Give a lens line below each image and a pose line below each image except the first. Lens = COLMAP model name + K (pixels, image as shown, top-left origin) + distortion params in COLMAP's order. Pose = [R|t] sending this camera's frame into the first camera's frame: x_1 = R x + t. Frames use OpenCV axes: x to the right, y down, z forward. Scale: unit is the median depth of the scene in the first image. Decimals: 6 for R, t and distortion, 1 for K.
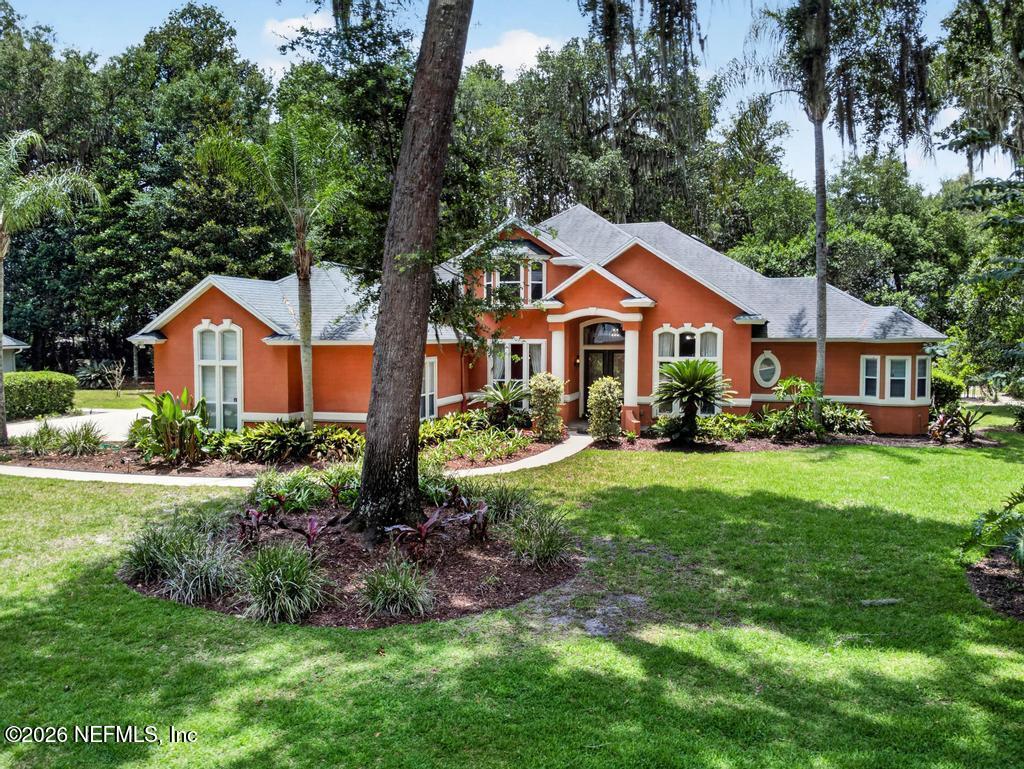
lens RADIAL K [[837.1, 0, 493.6], [0, 837.1, 382.8], [0, 0, 1]] dist [0.201213, -0.435673]
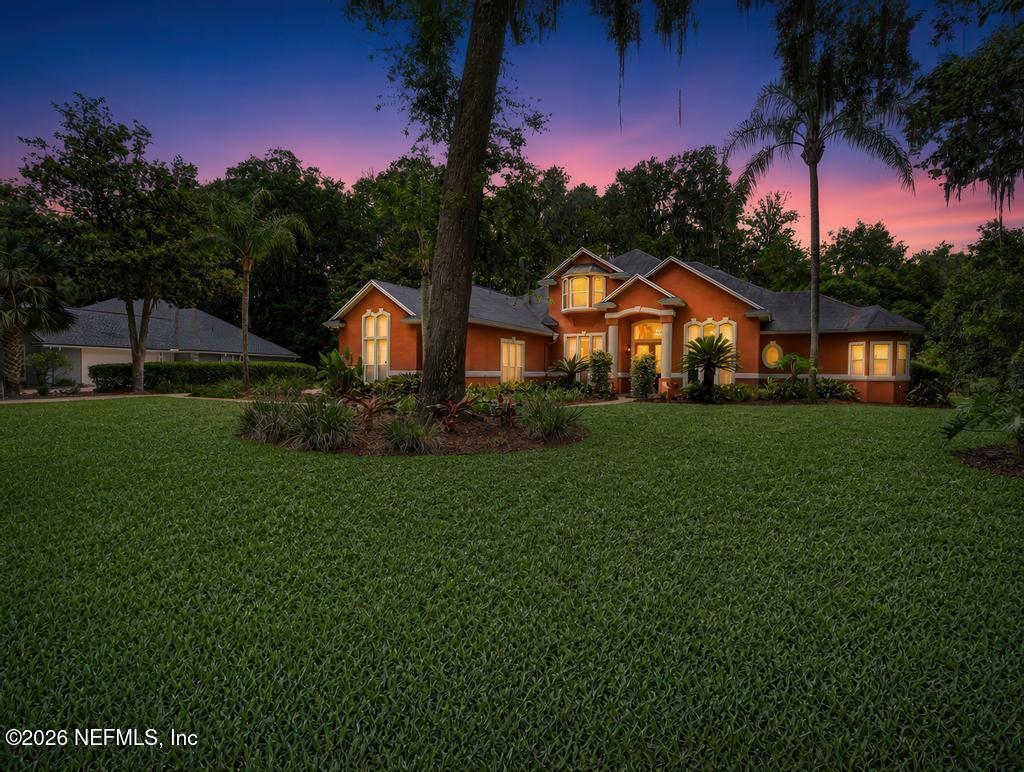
lens RADIAL K [[522.5, 0, 495.5], [0, 522.5, 390.6], [0, 0, 1]] dist [-0.000051, -0.000440]
pose [[0.980394, 0.017176, -0.196299, 0.059017], [-0.023400, 0.999293, -0.029431, 0.078363], [0.195654, 0.033447, 0.980102, 0.115626]]
